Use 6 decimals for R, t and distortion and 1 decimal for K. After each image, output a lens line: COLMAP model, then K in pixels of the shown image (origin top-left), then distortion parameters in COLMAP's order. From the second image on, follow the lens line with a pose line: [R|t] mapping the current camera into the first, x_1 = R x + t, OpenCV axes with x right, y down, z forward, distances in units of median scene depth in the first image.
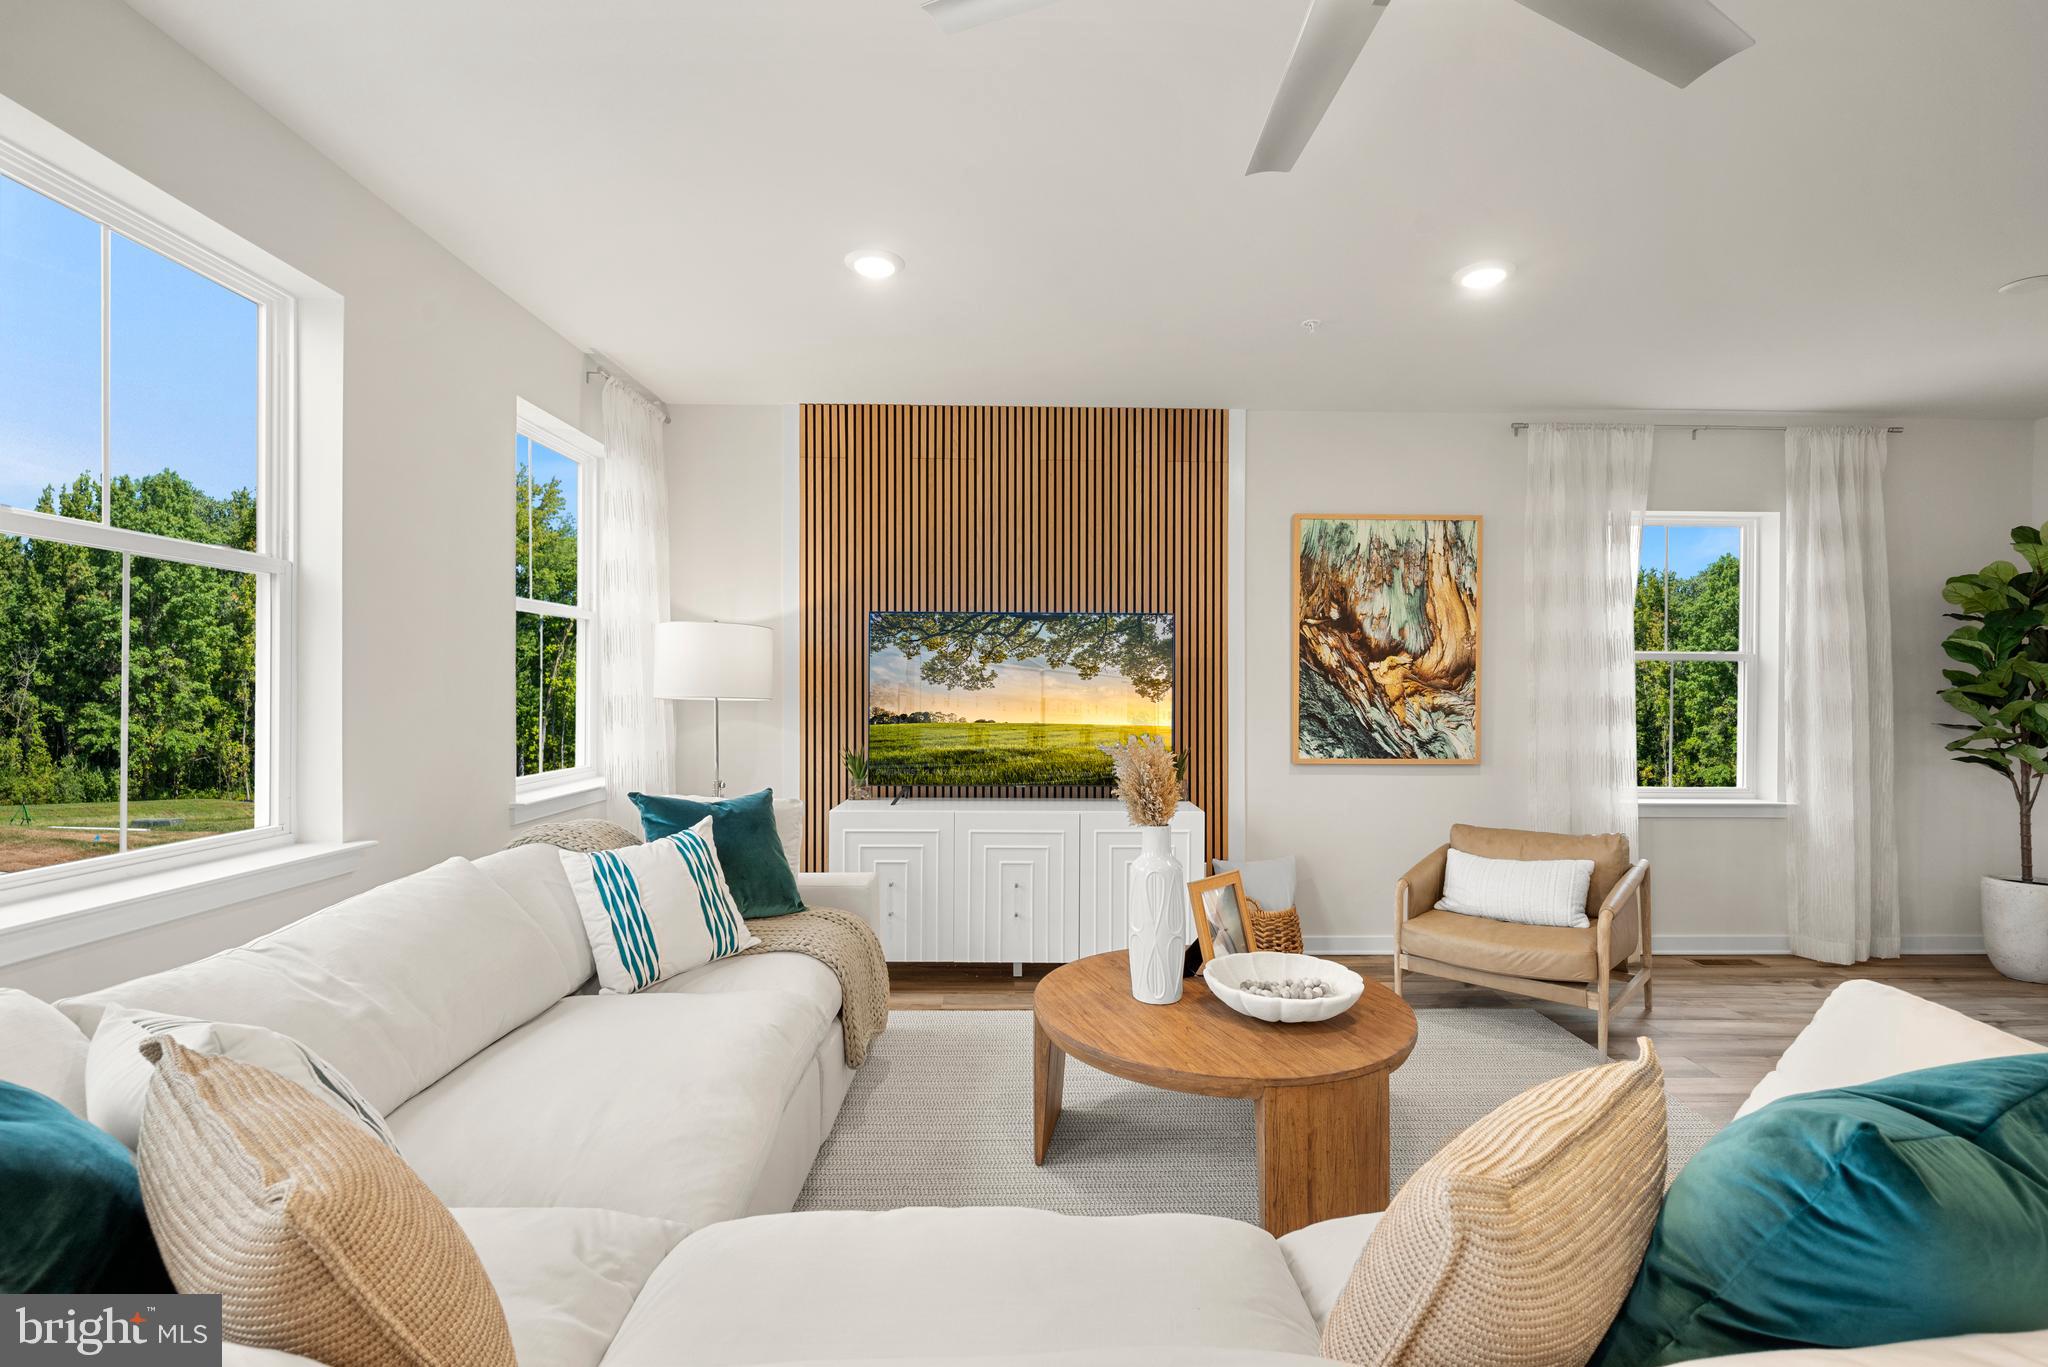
lens RADIAL K [[899.6, 0, 1030.4], [0, 899.6, 692.9], [0, 0, 1]] dist [-0.007604, 0.002222]
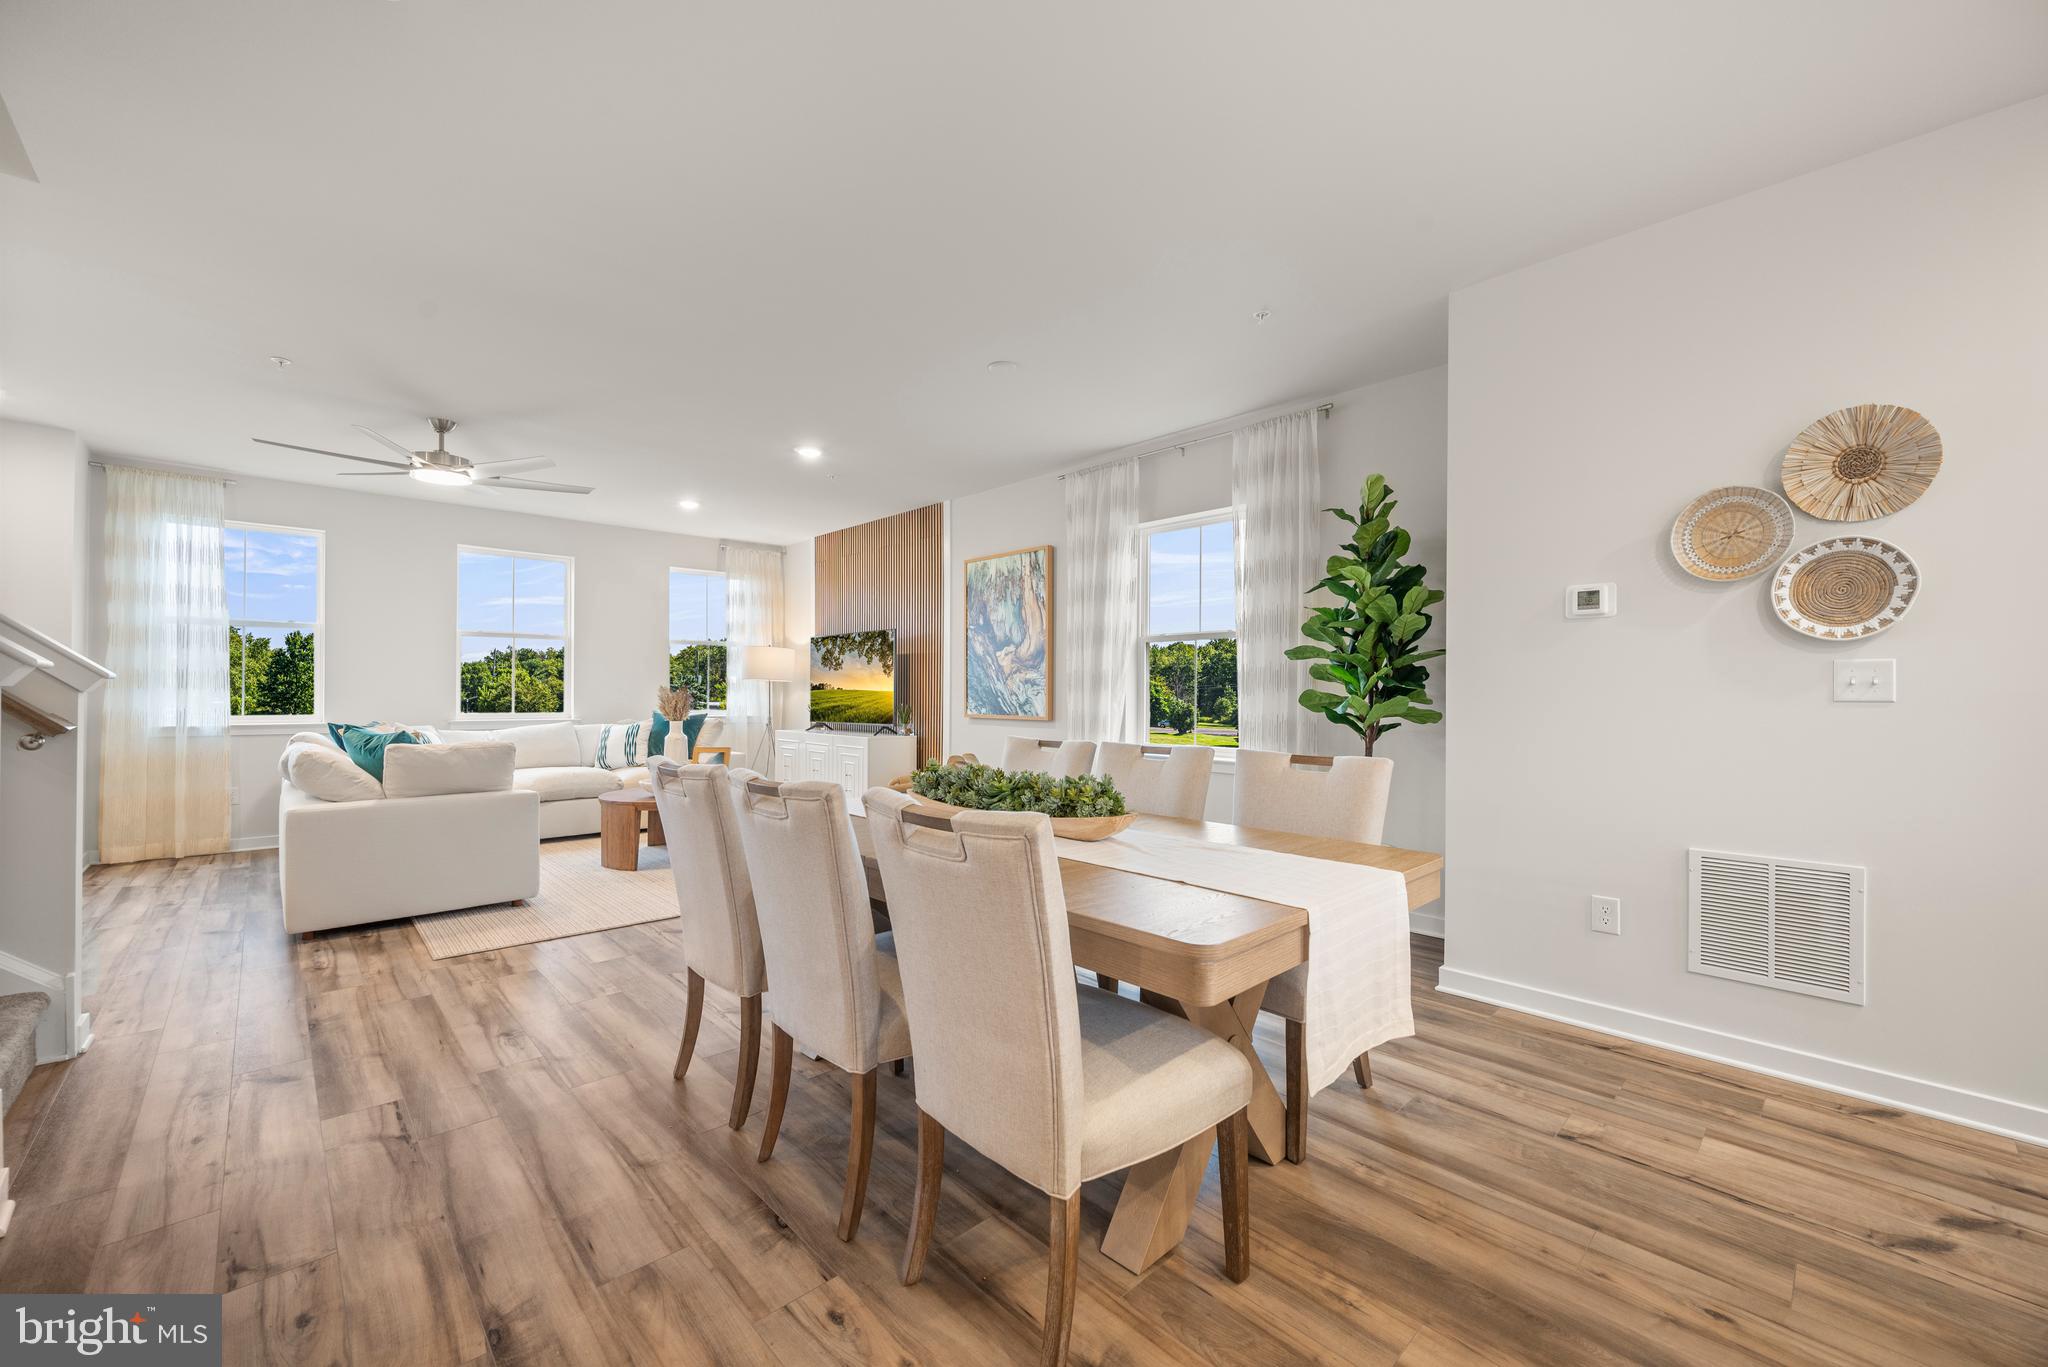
lens RADIAL K [[805.7, 0, 1034.4], [0, 805.7, 688.1], [0, 0, 1]] dist [-0.003511, 0.000694]
pose [[0.677735, -0.003790, -0.735296, 1.429758], [-0.008539, 0.999879, -0.013025, 0.045841], [0.735256, 0.015107, 0.677621, 0.122329]]
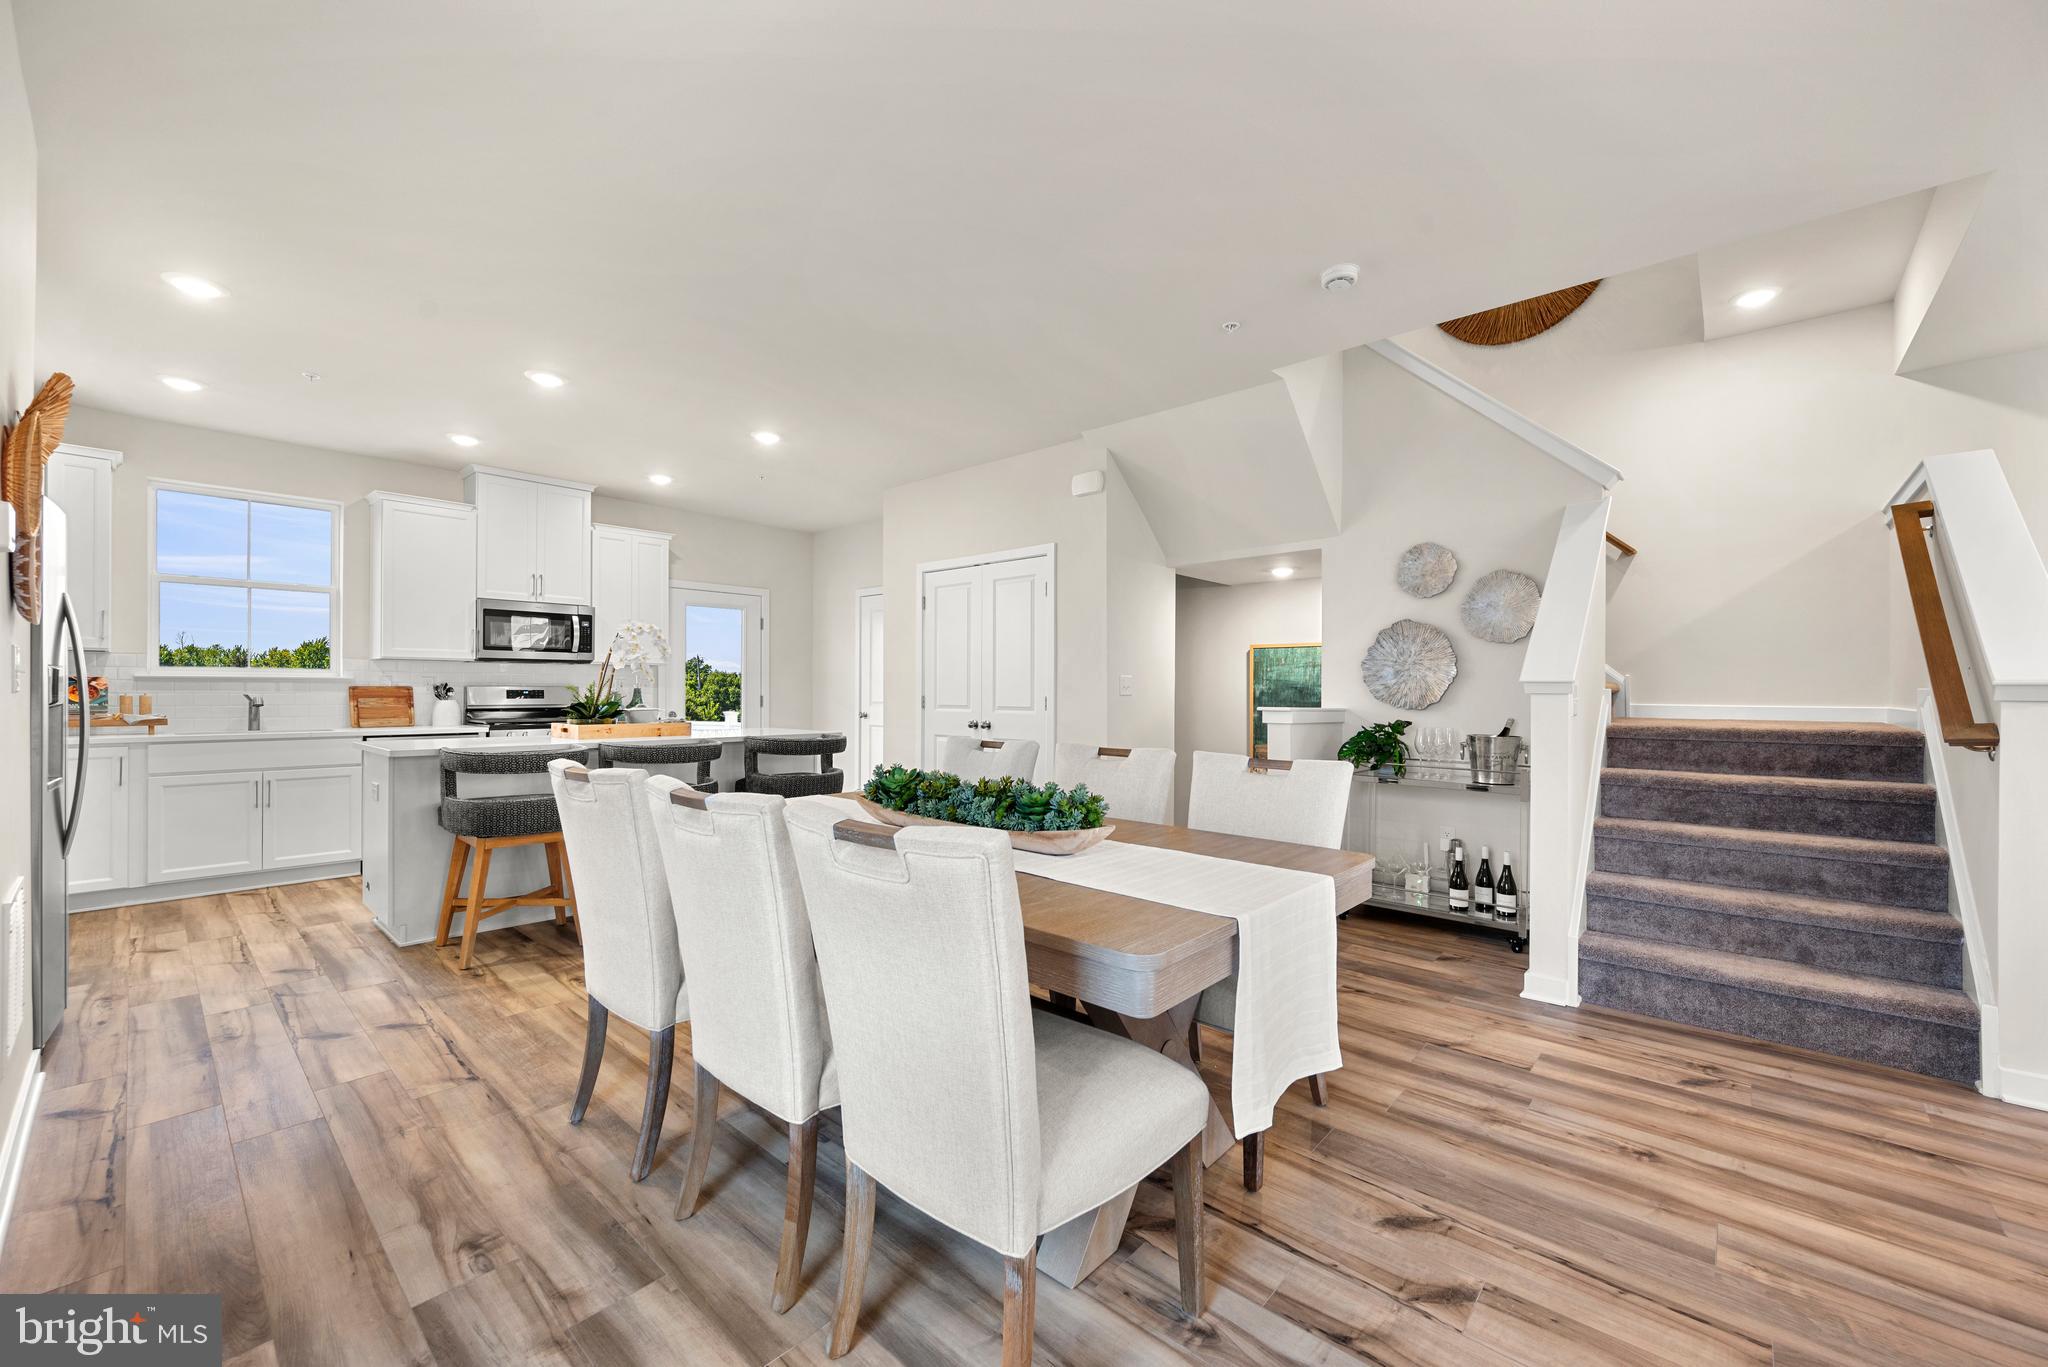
lens RADIAL K [[805.7, 0, 1038.2], [0, 805.7, 689.1], [0, 0, 1]] dist [-0.003511, 0.000694]
pose [[-0.737758, -0.002995, 0.675058, 0.654312], [-0.001029, 0.999994, 0.003313, 0.038822], [-0.675064, 0.001750, -0.737757, 0.816318]]
